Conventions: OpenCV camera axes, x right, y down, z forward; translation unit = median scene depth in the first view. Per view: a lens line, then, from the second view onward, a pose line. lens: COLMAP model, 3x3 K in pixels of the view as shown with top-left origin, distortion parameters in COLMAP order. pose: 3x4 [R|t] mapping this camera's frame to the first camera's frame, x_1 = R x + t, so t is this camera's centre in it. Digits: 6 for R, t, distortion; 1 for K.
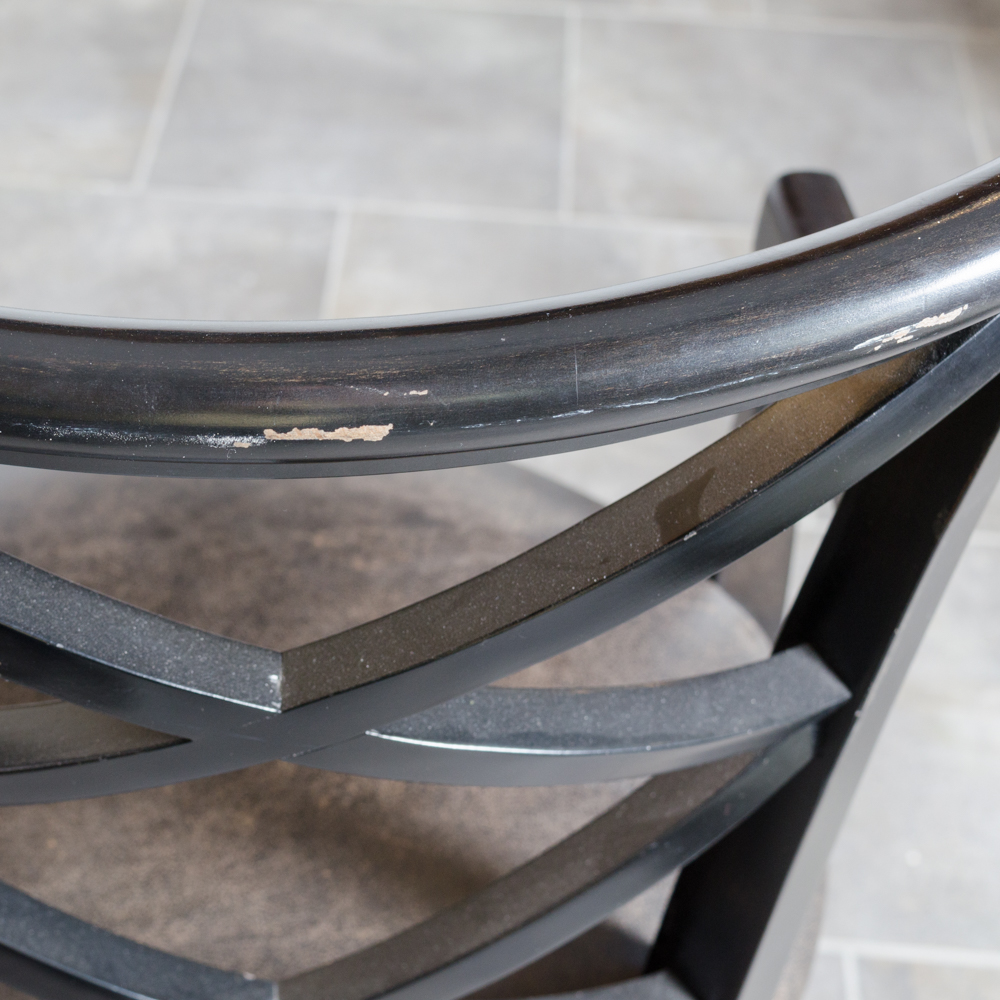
lens RADIAL K [[2408.2, 0, 500.0], [0, 2408.2, 500.0], [0, 0, 1]] dist [-0.006140, -0.423746]
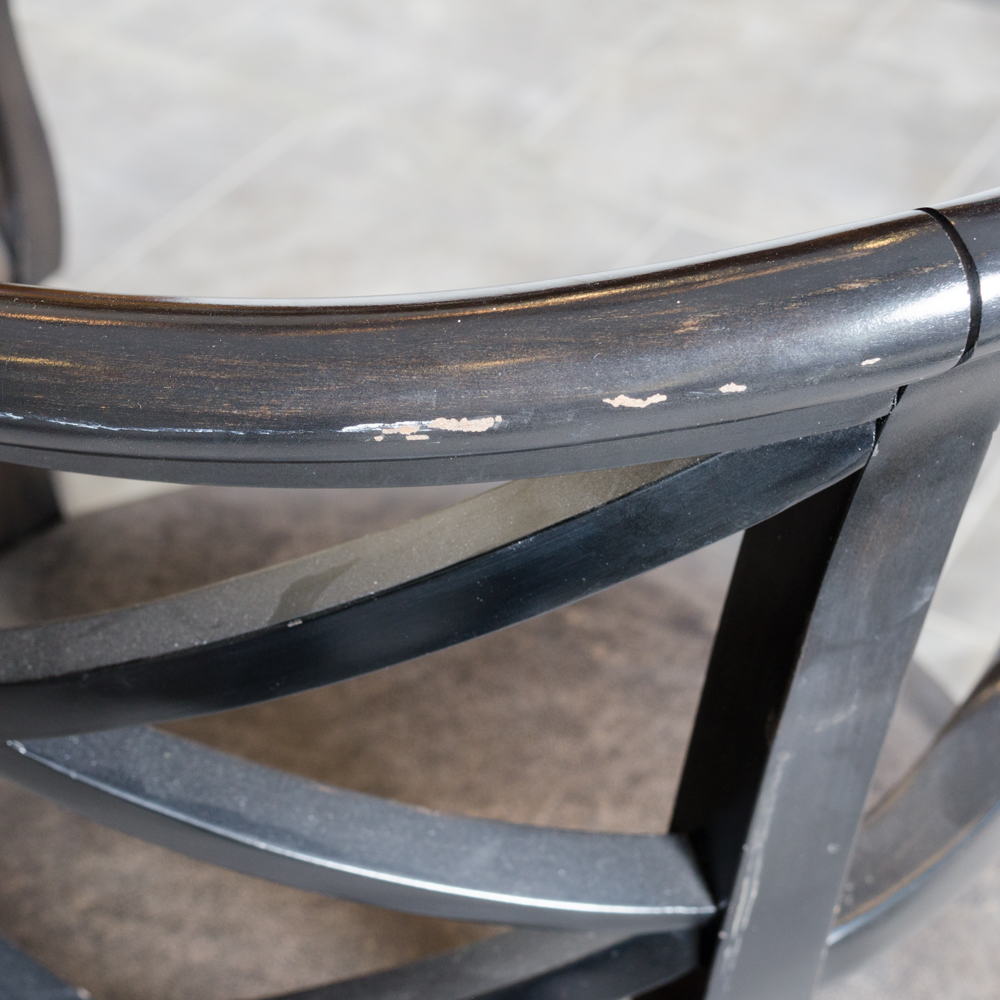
lens RADIAL K [[2408.2, 0, 500.0], [0, 2408.2, 500.0], [0, 0, 1]] dist [-0.006140, -0.423746]
pose [[0.877365, 0.258385, -0.404312, 0.437779], [-0.275406, 0.961184, 0.016632, -0.056345], [0.392916, 0.096757, 0.914470, 0.223702]]
